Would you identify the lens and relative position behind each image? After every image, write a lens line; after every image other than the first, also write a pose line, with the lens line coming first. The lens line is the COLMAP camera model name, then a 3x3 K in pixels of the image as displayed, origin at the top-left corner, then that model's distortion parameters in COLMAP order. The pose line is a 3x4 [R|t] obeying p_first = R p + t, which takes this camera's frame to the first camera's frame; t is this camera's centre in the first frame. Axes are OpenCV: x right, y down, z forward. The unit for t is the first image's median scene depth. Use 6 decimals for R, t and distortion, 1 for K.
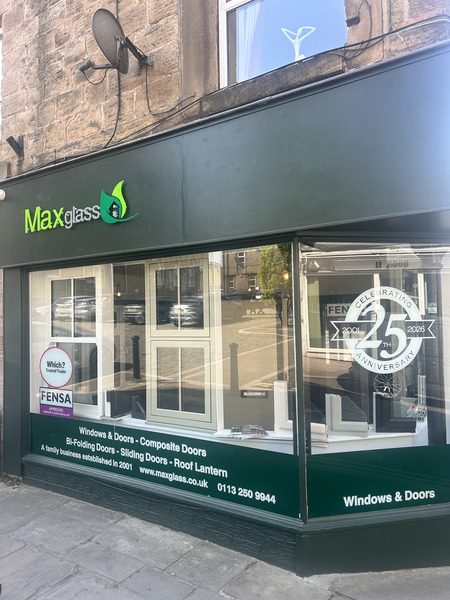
lens RADIAL K [[450.1, 0, 225.0], [0, 450.1, 300.0], [0, 0, 1]] dist [0.040183, 0.001758]
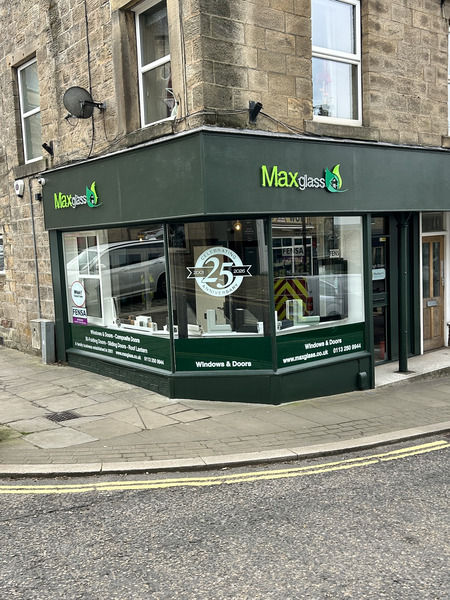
lens RADIAL K [[631.0, 0, 225.0], [0, 631.0, 300.0], [0, 0, 1]] dist [0.126348, -0.010280]
pose [[0.947883, 0.007982, -0.318519, 0.995237], [0.035581, 0.990781, 0.130716, -0.124893], [0.316626, -0.135236, 0.938860, -1.125544]]
